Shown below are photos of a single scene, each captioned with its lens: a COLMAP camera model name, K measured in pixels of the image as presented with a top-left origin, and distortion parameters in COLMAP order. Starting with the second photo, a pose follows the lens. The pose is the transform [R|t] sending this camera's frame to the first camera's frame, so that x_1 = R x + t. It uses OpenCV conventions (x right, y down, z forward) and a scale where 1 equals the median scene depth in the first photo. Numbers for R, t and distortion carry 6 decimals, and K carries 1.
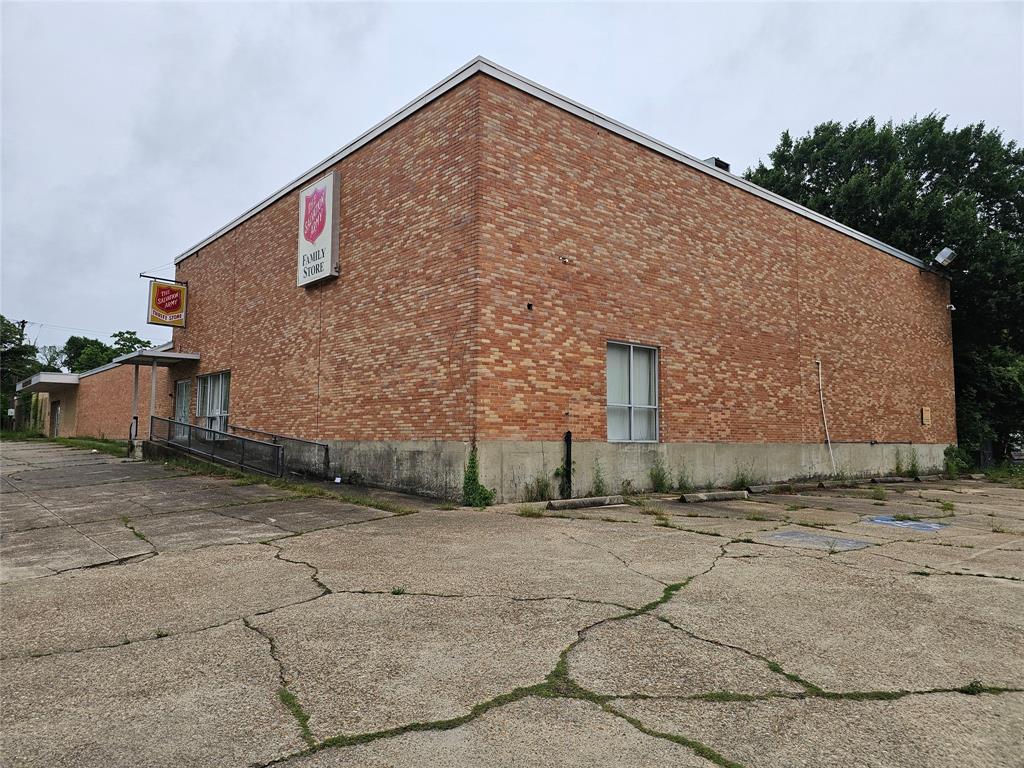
lens RADIAL K [[668.0, 0, 503.8], [0, 668.0, 387.7], [0, 0, 1]] dist [0.073017, -0.052567]
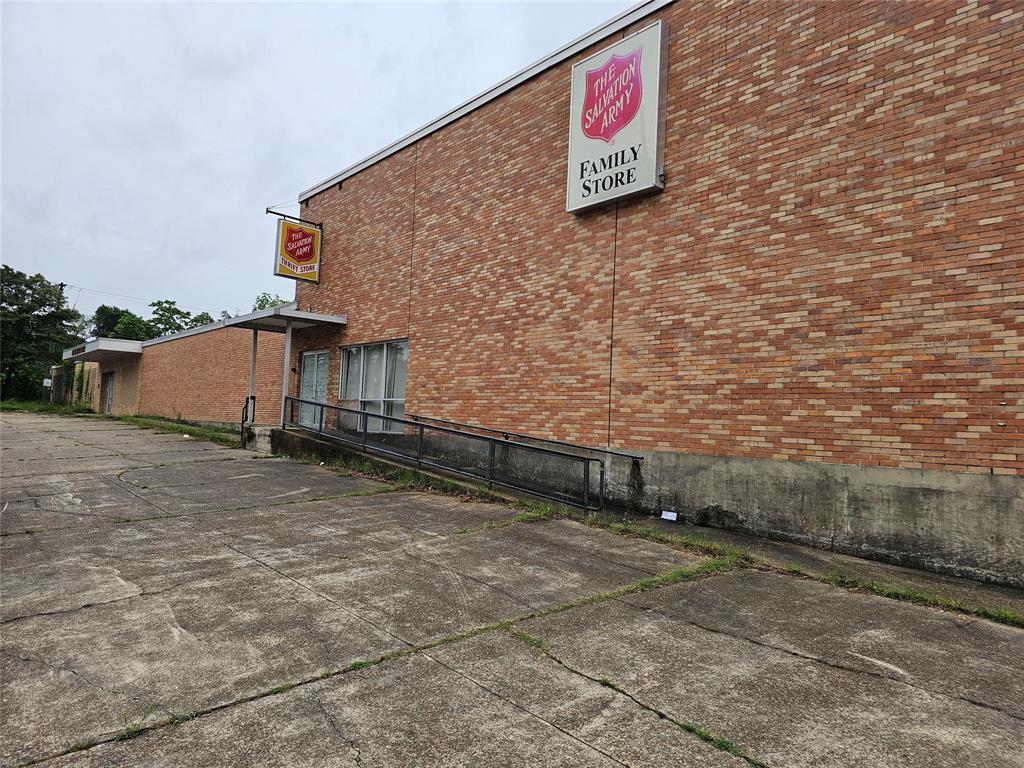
lens RADIAL K [[668.0, 0, 514.1], [0, 668.0, 389.8], [0, 0, 1]] dist [0.073017, -0.052567]
pose [[0.999292, 0.037343, -0.004678, -0.359423], [-0.037238, 0.999090, 0.020777, 0.012351], [0.005450, -0.020588, 0.999773, 0.350858]]
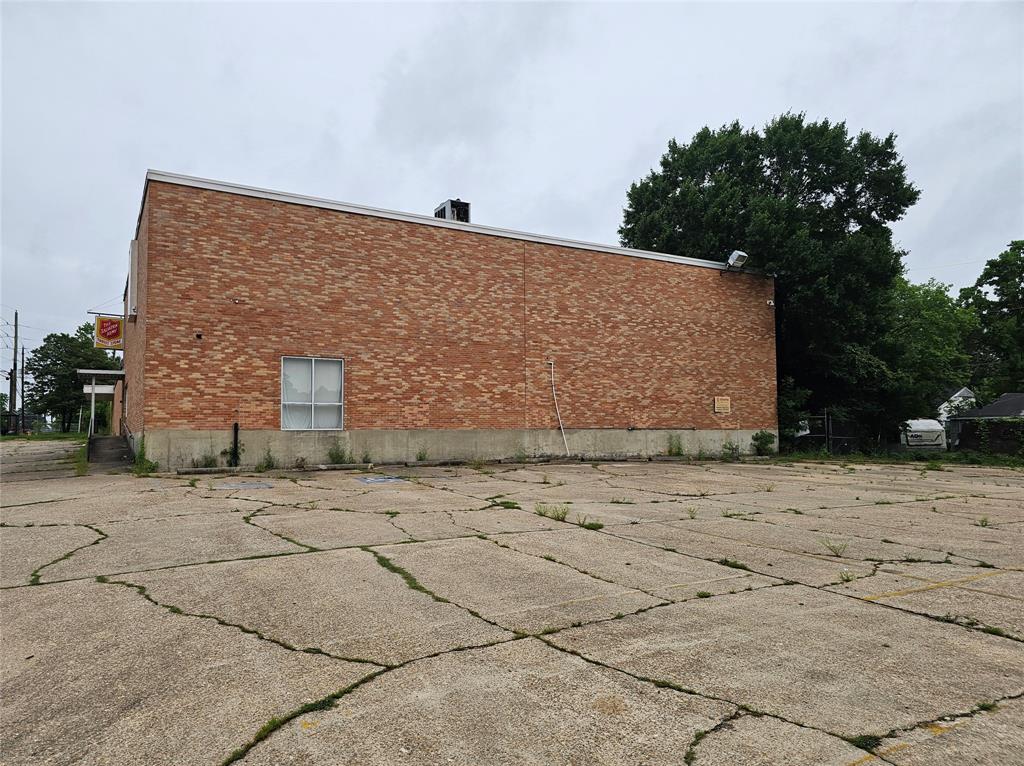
lens RADIAL K [[668.0, 0, 493.2], [0, 668.0, 401.8], [0, 0, 1]] dist [0.073017, -0.052567]
pose [[0.977947, -0.020392, -0.207854, 0.770385], [0.026255, 0.999330, 0.025486, -0.001274], [0.207195, -0.030381, 0.977828, -0.237688]]
